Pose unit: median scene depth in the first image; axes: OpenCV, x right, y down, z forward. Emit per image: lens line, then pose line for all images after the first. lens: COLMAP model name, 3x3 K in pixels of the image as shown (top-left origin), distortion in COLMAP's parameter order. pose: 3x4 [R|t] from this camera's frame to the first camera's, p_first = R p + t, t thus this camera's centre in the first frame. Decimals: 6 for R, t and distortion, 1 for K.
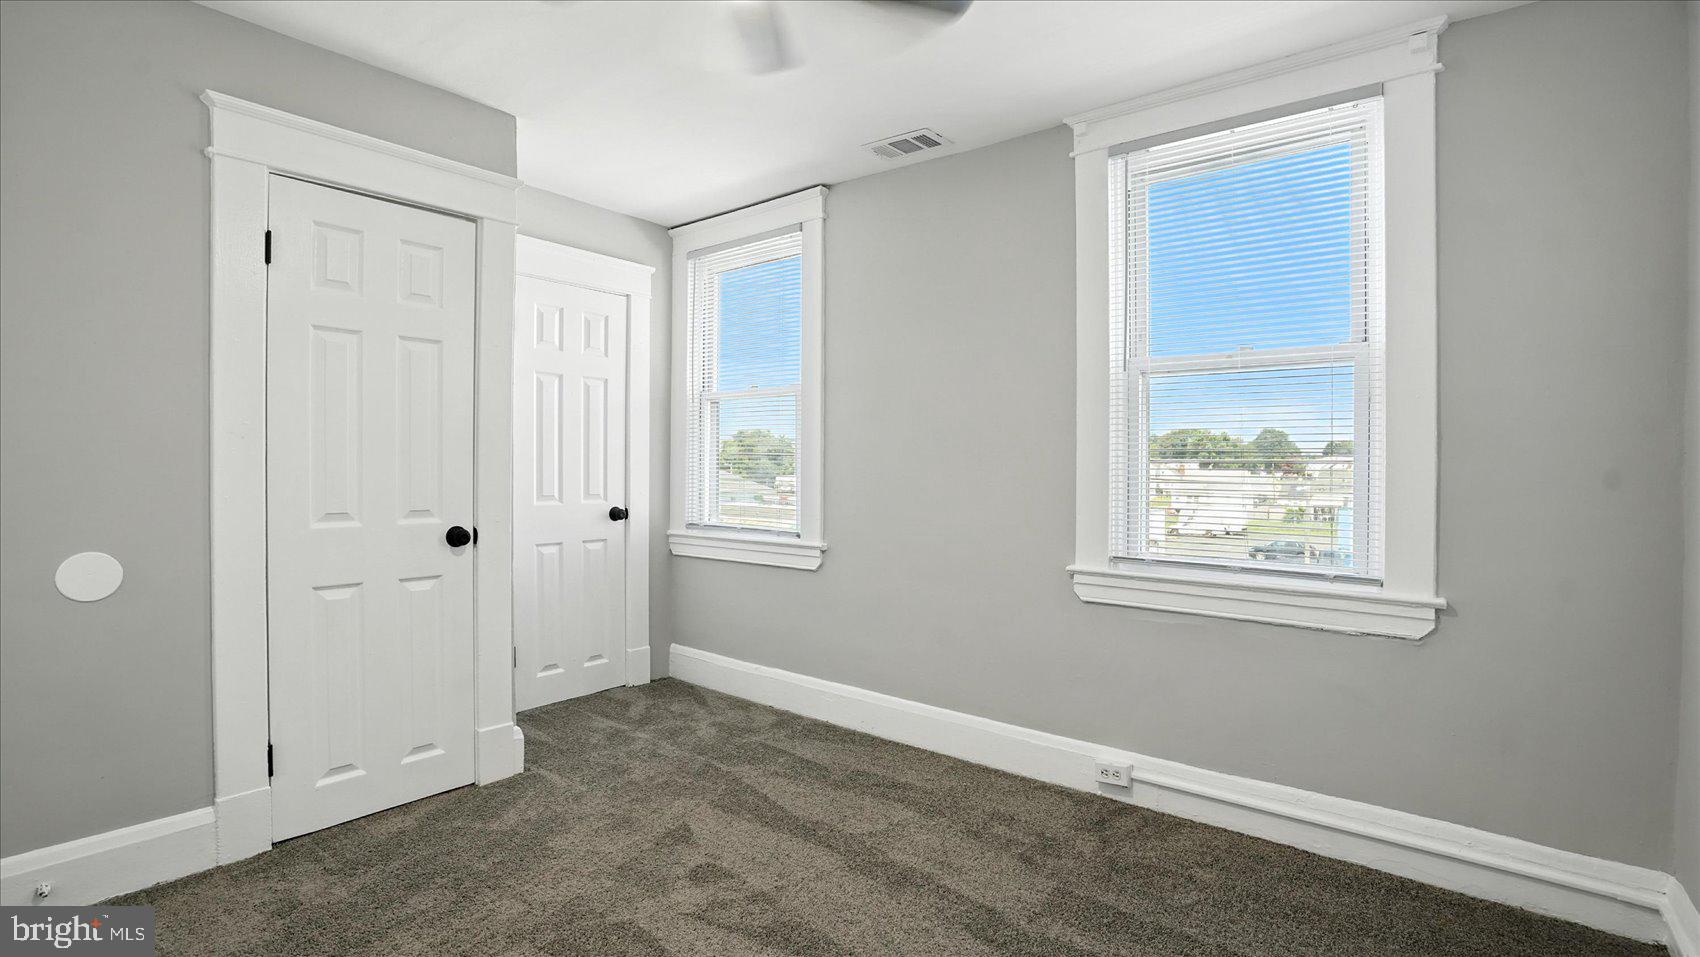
lens RADIAL K [[814.8, 0, 850.0], [0, 814.8, 478.5], [0, 0, 1]] dist [-0.060448, 0.023333]
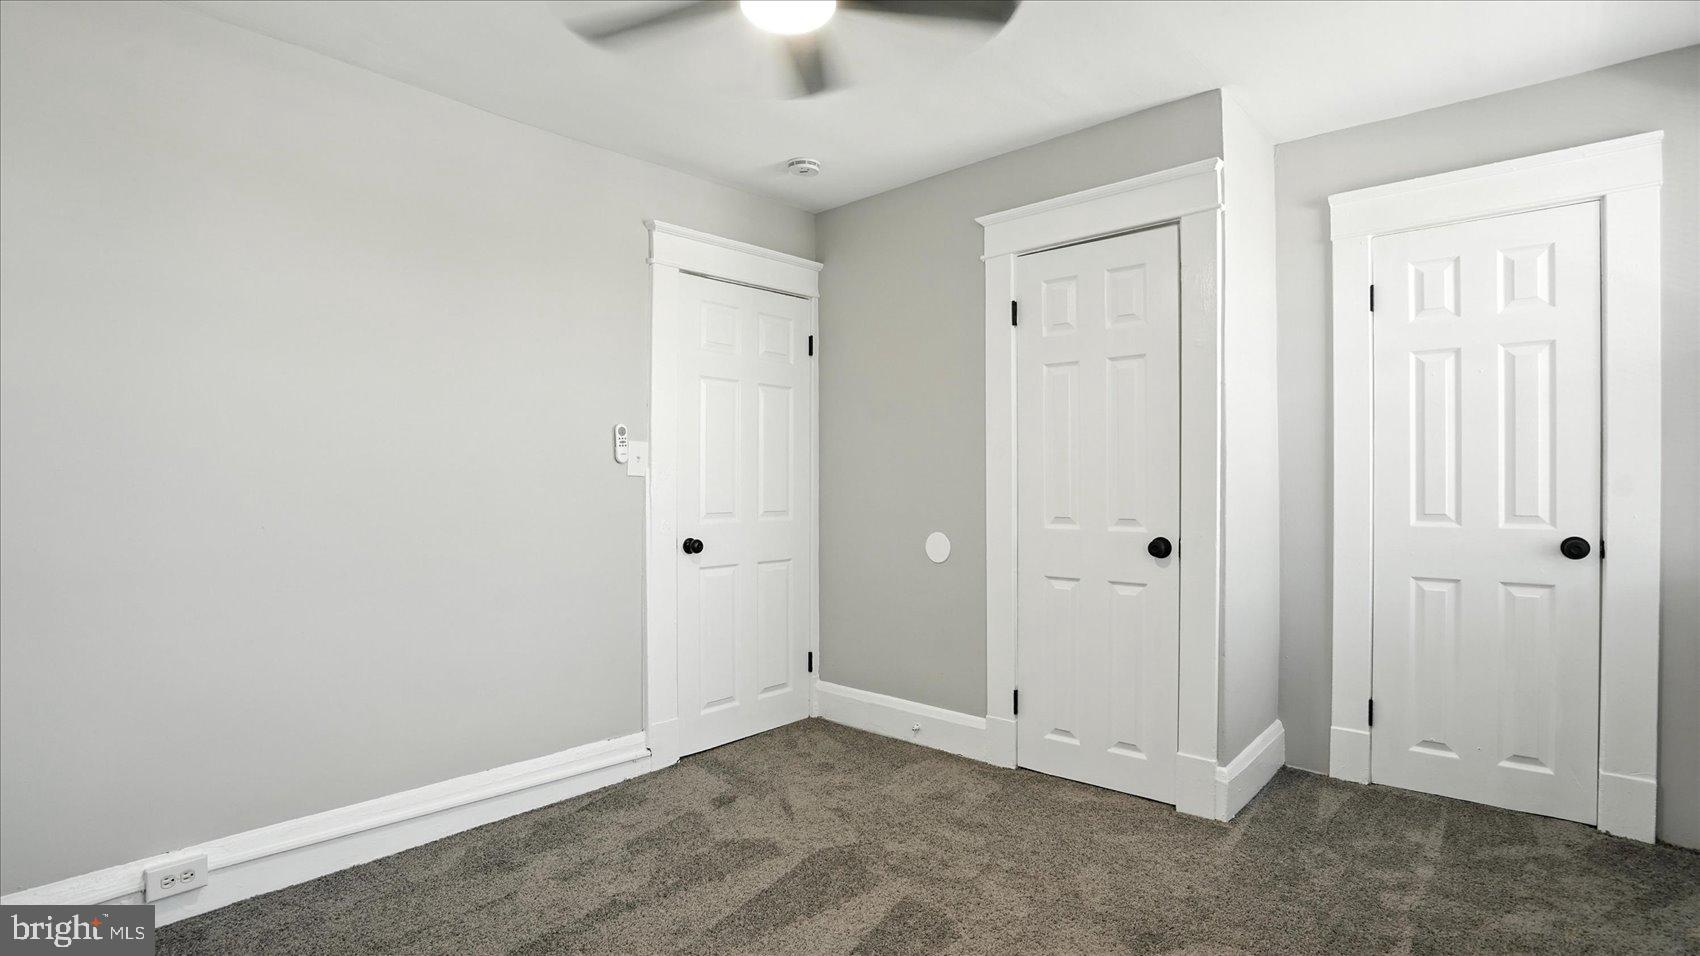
lens RADIAL K [[814.8, 0, 850.0], [0, 814.8, 478.0], [0, 0, 1]] dist [-0.060448, 0.023333]
pose [[-0.067272, -0.005415, -0.997720, 0.507549], [-0.008019, 0.999956, -0.004886, -0.005708], [0.997702, 0.007672, -0.067312, 0.653835]]
